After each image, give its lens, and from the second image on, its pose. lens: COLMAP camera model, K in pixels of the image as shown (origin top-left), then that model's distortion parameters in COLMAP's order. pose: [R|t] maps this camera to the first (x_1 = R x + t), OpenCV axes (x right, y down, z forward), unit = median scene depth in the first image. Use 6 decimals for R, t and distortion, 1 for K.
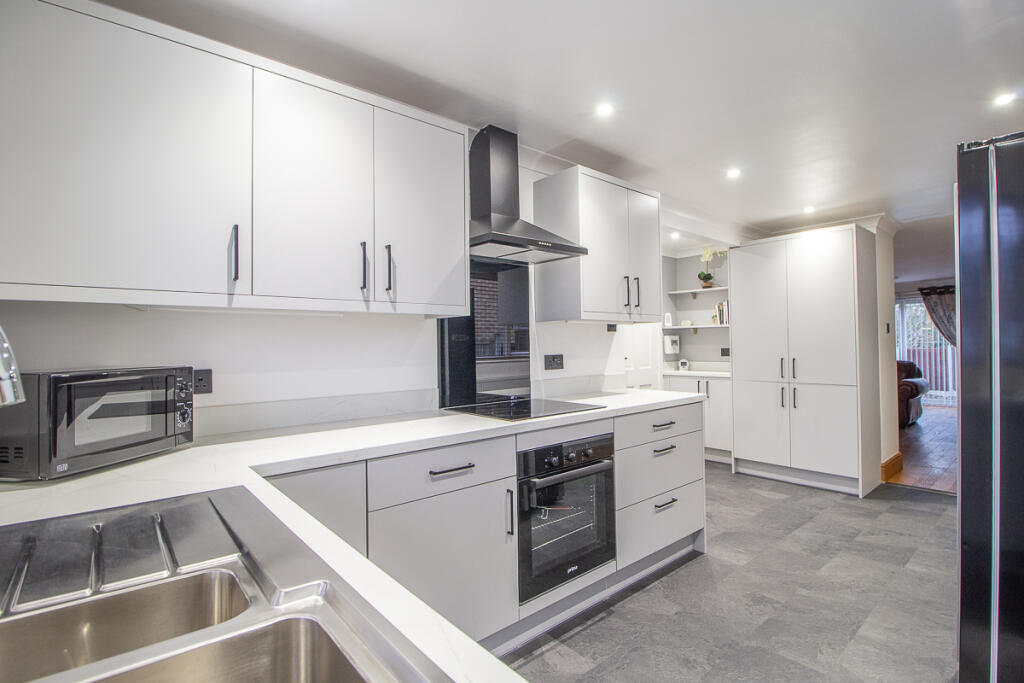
lens RADIAL K [[487.5, 0, 528.9], [0, 487.5, 333.6], [0, 0, 1]] dist [0.004284, -0.014759]
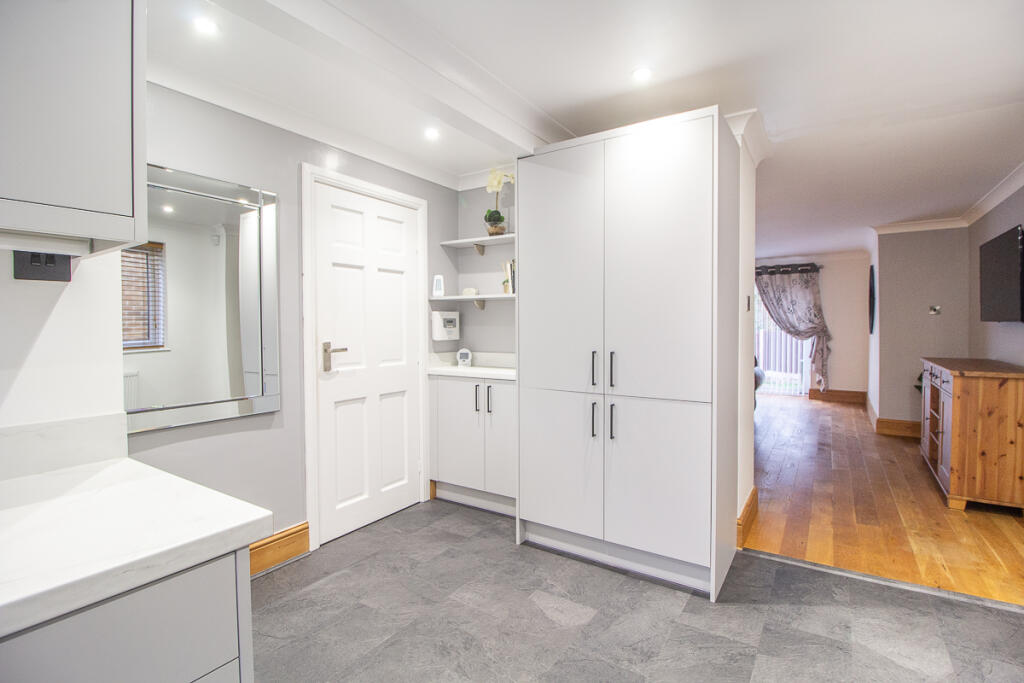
lens RADIAL K [[487.5, 0, 528.9], [0, 487.5, 333.6], [0, 0, 1]] dist [0.004284, -0.014759]
pose [[0.959489, 0.002817, 0.281731, 0.224373], [-0.013669, 0.999238, 0.036561, 0.008431], [-0.281414, -0.038931, 0.958797, 0.374297]]
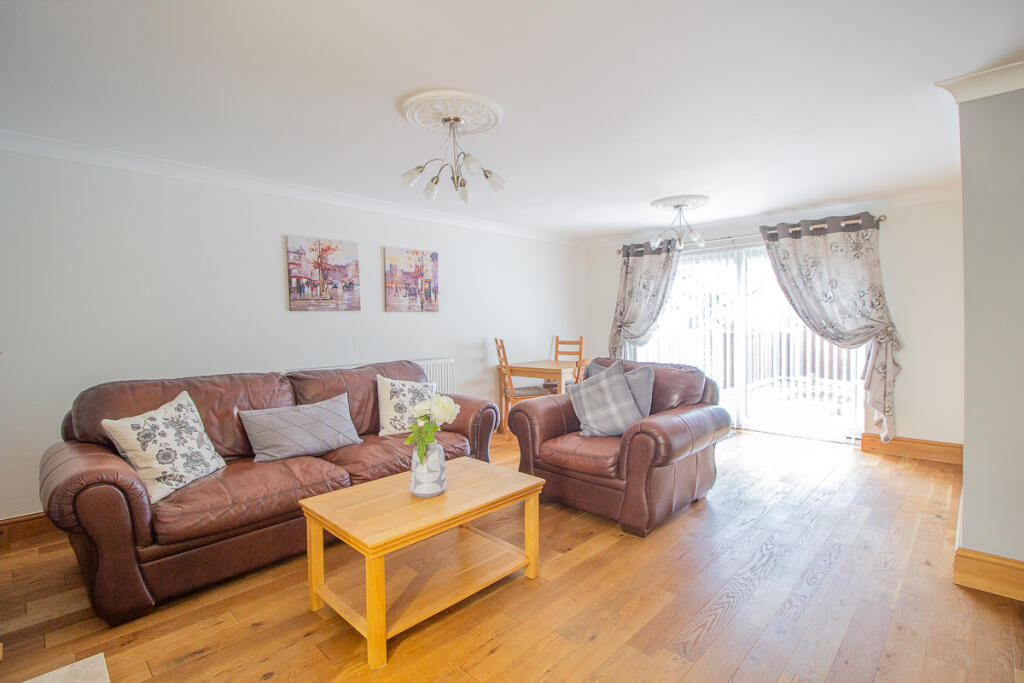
lens RADIAL K [[487.5, 0, 528.9], [0, 487.5, 333.6], [0, 0, 1]] dist [0.004284, -0.014759]
pose [[0.995680, -0.005993, 0.092659, 0.818031], [0.001257, 0.998694, 0.051081, 0.000796], [-0.092844, -0.050744, 0.994387, 0.776181]]
